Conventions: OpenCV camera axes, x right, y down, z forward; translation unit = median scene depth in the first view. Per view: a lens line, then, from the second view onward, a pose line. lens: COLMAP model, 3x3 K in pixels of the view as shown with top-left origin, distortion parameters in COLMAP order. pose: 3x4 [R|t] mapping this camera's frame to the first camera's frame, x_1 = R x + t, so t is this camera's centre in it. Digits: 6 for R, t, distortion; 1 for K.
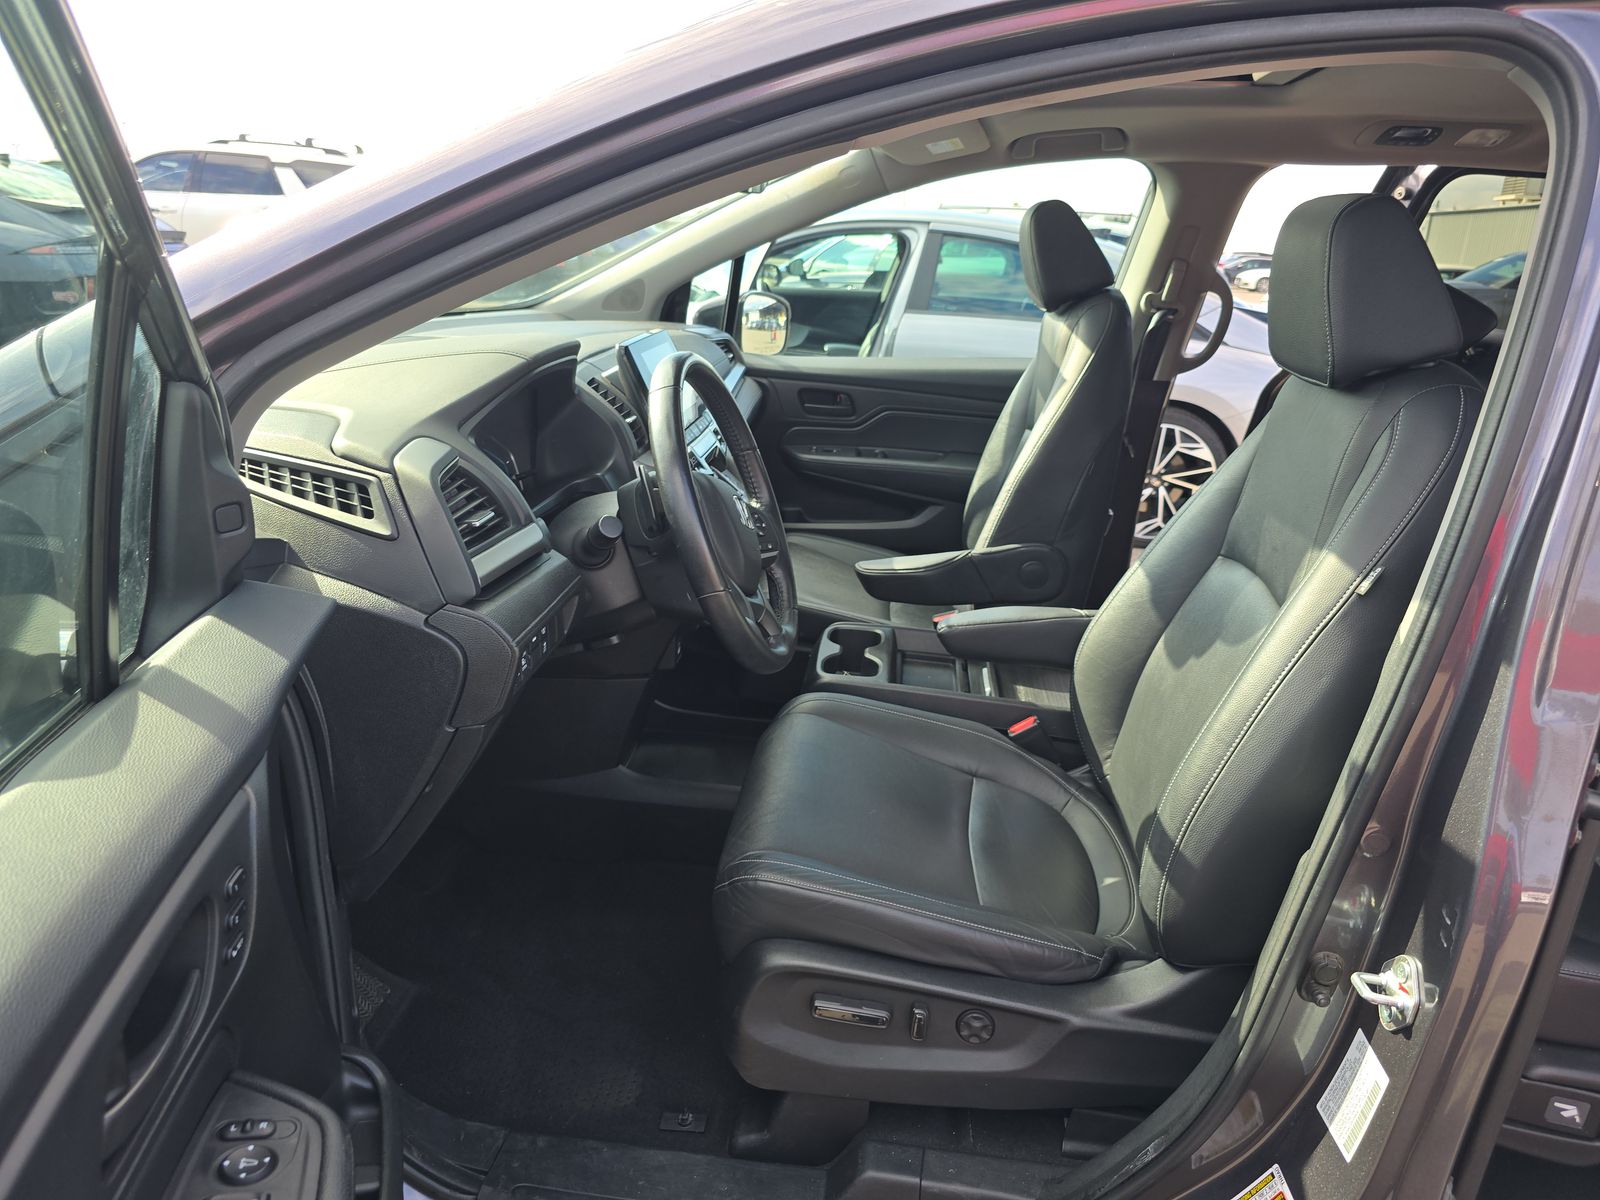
lens RADIAL K [[1063.4, 0, 800.0], [0, 1063.4, 600.0], [0, 0, 1]] dist [0.044241, -0.026110]
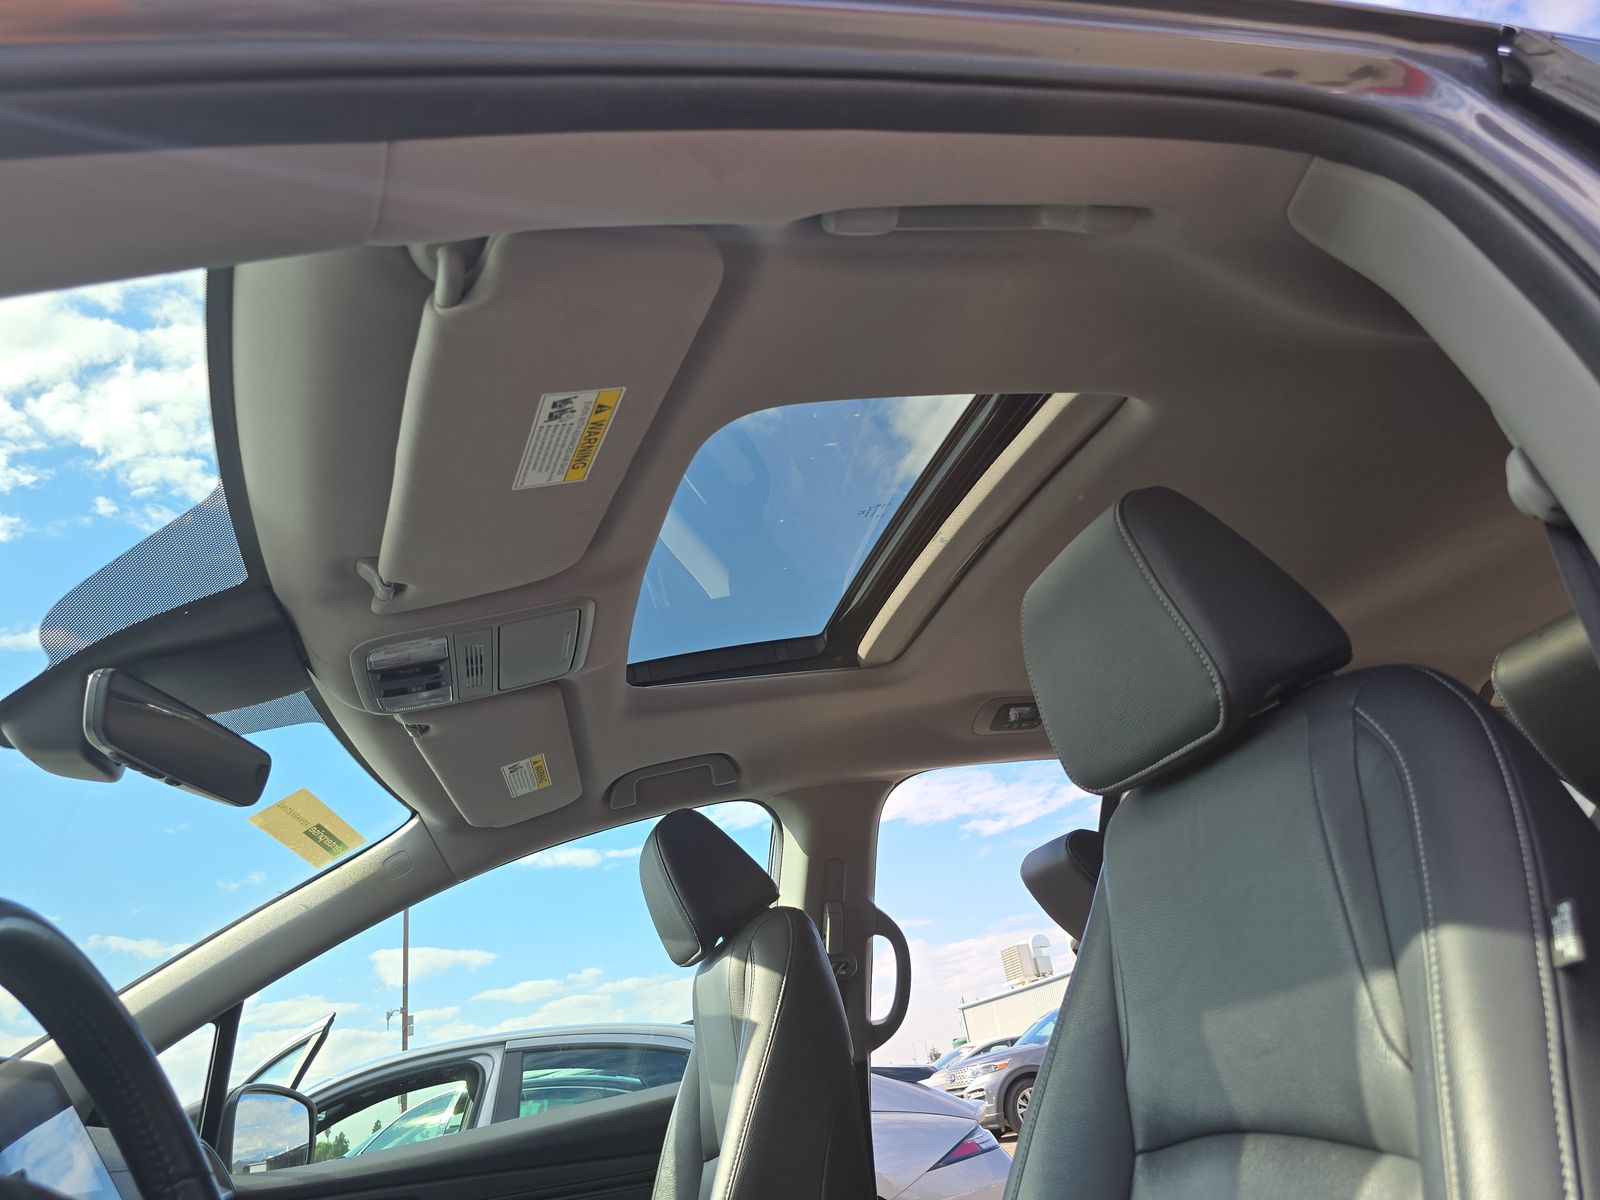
lens RADIAL K [[1063.4, 0, 800.0], [0, 1063.4, 600.0], [0, 0, 1]] dist [0.044241, -0.026110]
pose [[0.915723, -0.027152, 0.400892, 0.008152], [0.301802, 0.705150, -0.641622, 0.038847], [-0.265268, 0.708538, 0.653916, 0.301280]]
